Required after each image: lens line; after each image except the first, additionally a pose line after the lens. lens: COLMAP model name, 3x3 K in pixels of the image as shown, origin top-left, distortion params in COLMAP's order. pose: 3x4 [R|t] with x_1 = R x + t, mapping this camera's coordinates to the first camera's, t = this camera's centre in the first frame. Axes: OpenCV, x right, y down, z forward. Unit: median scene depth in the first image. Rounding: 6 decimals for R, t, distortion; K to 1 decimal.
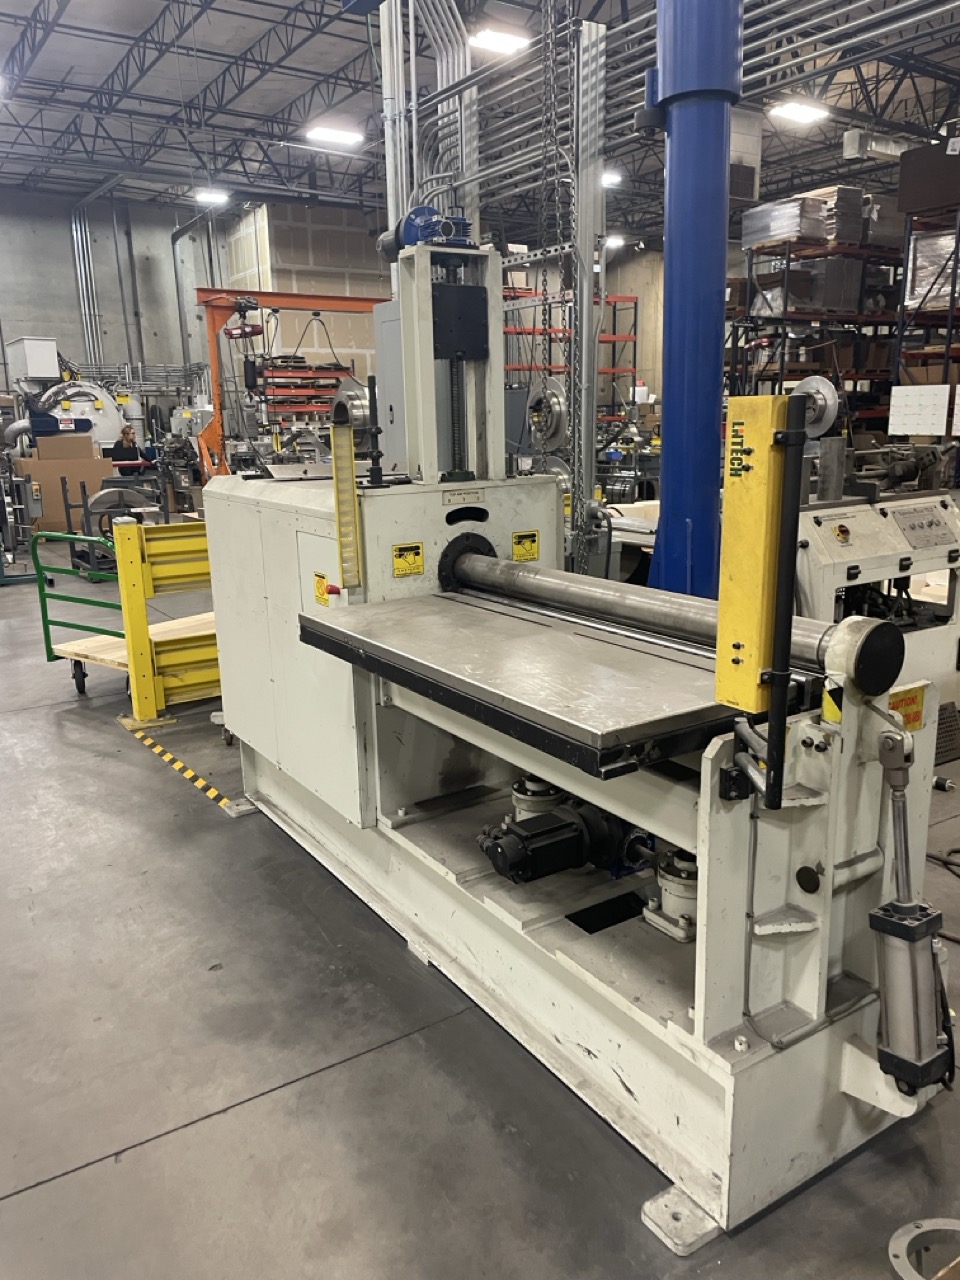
lens RADIAL K [[972.6, 0, 464.7], [0, 972.6, 642.7], [0, 0, 1]] dist [0.087878, -0.113683]
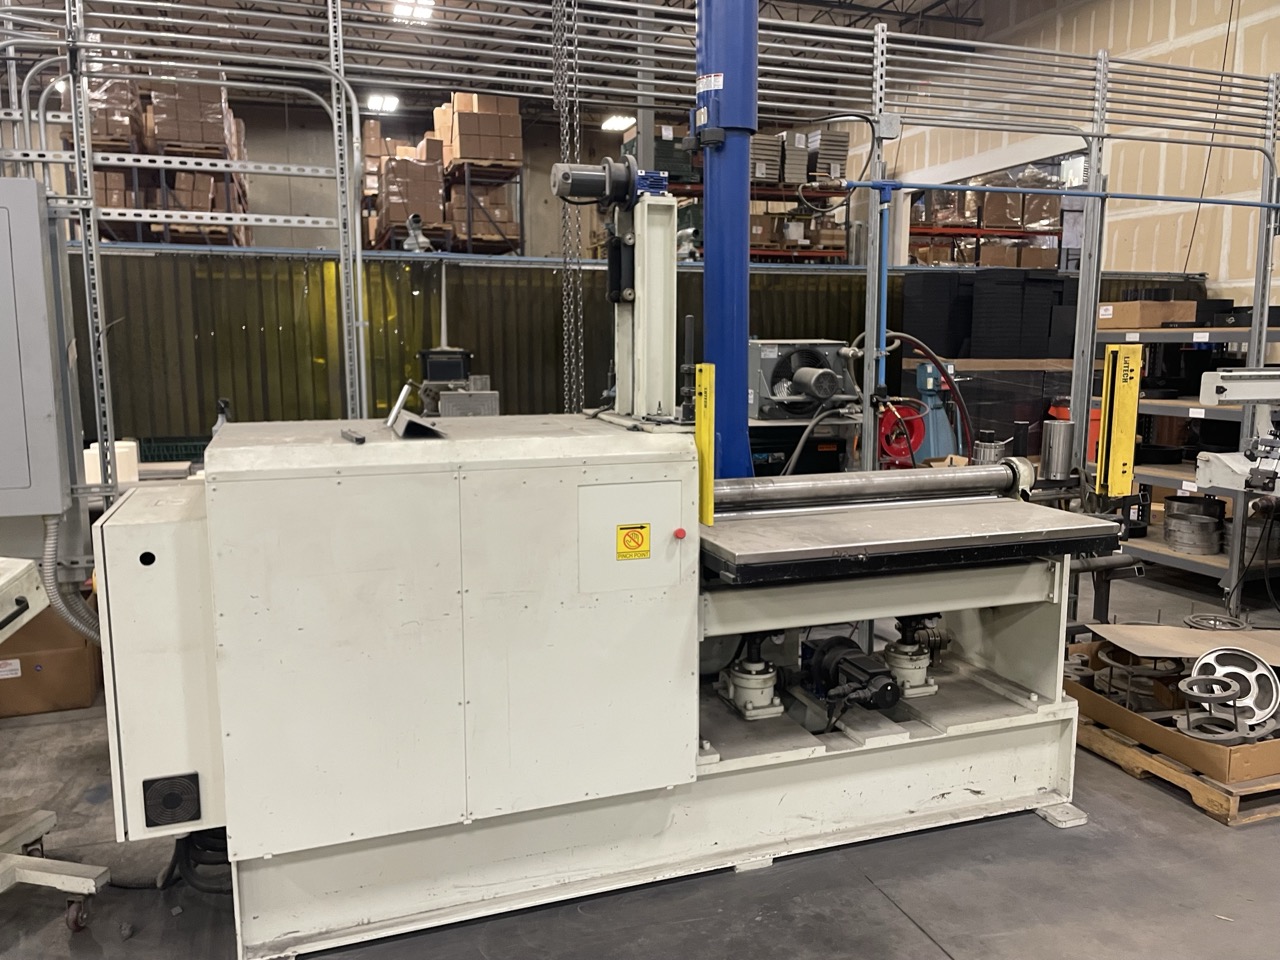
lens RADIAL K [[972.6, 0, 640.0], [0, 972.6, 480.0], [0, 0, 1]] dist [0.087878, -0.113683]
pose [[0.219545, -0.114360, 0.968876, -0.982602], [0.222376, 0.972829, 0.064437, -0.163228], [-0.949920, 0.201308, 0.239011, 0.747337]]
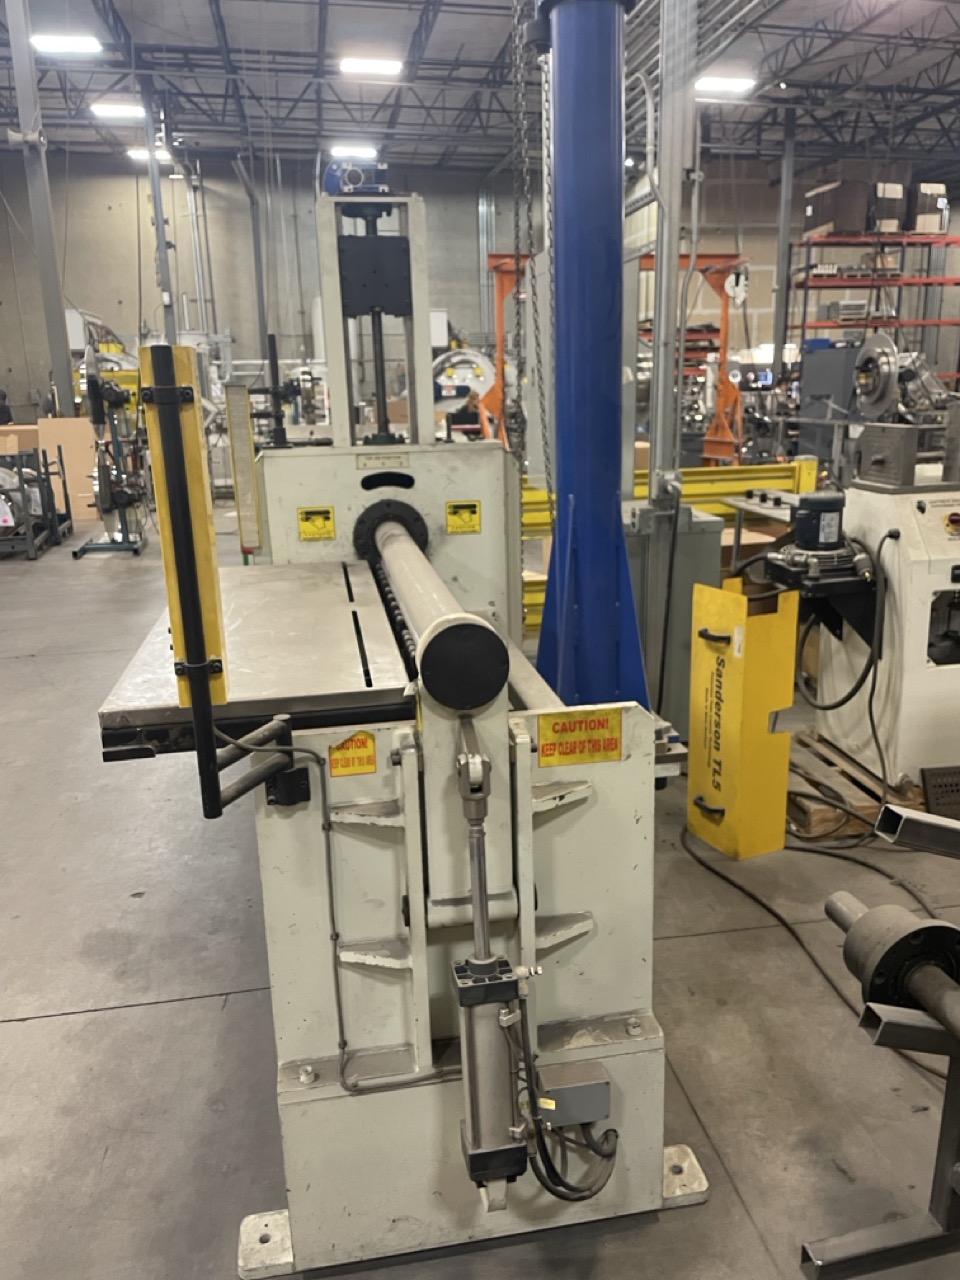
lens RADIAL K [[972.6, 0, 464.7], [0, 972.6, 642.7], [0, 0, 1]] dist [0.087878, -0.113683]
pose [[0.923171, 0.099019, -0.371416, 0.429052], [-0.086577, 0.994986, 0.050071, -0.026684], [0.374512, -0.014069, 0.927116, 0.135582]]
